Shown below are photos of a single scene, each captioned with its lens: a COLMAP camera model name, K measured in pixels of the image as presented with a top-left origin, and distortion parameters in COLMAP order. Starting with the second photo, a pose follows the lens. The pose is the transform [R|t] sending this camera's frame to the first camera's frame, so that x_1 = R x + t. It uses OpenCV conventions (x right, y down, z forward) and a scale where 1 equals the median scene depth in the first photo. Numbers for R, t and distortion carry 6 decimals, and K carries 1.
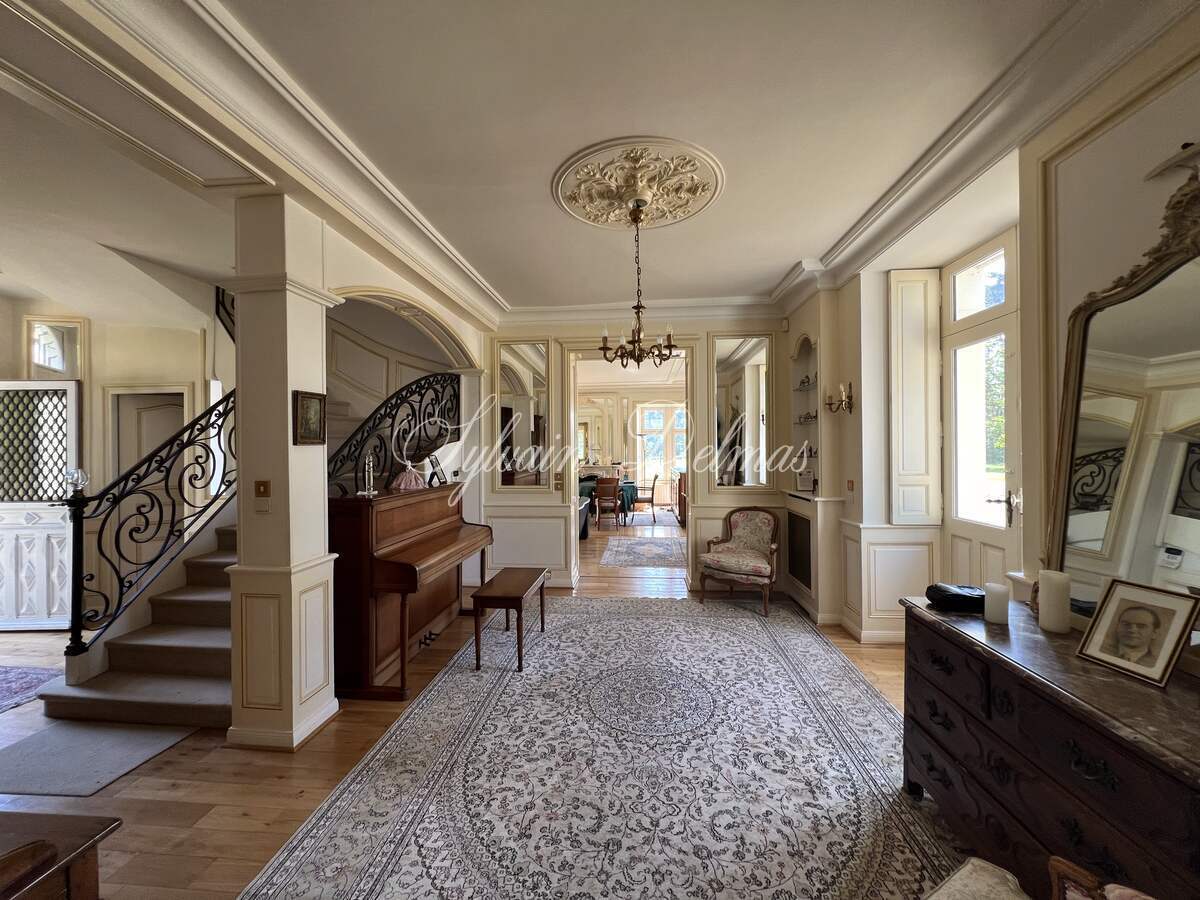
lens RADIAL K [[475.1, 0, 596.1], [0, 475.1, 452.0], [0, 0, 1]] dist [-0.001553, 0.000524]
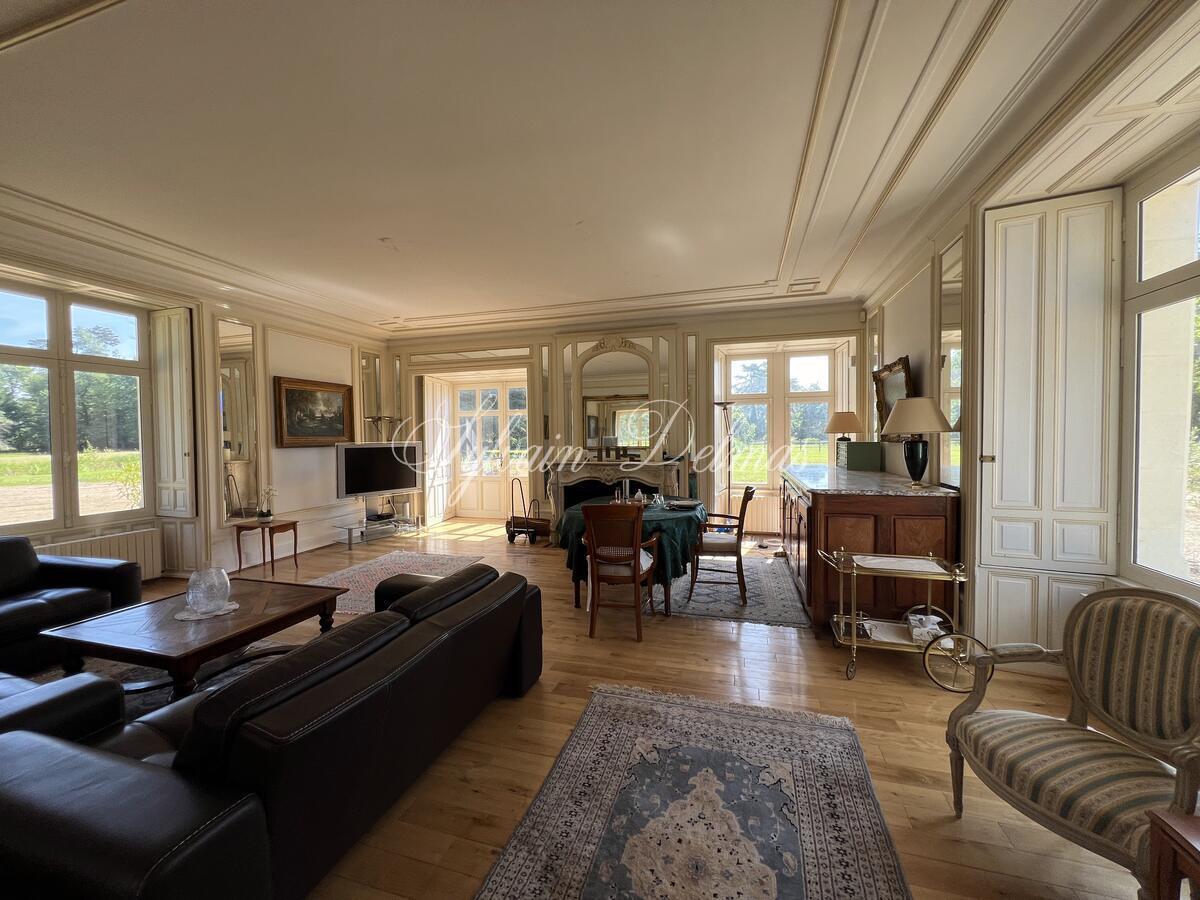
lens RADIAL K [[475.1, 0, 592.1], [0, 475.1, 450.2], [0, 0, 1]] dist [-0.001553, 0.000524]
pose [[0.978819, 0.003768, -0.204694, 0.071704], [0.000072, 0.999824, 0.018750, 0.007572], [0.204728, -0.018367, 0.978646, 0.527032]]
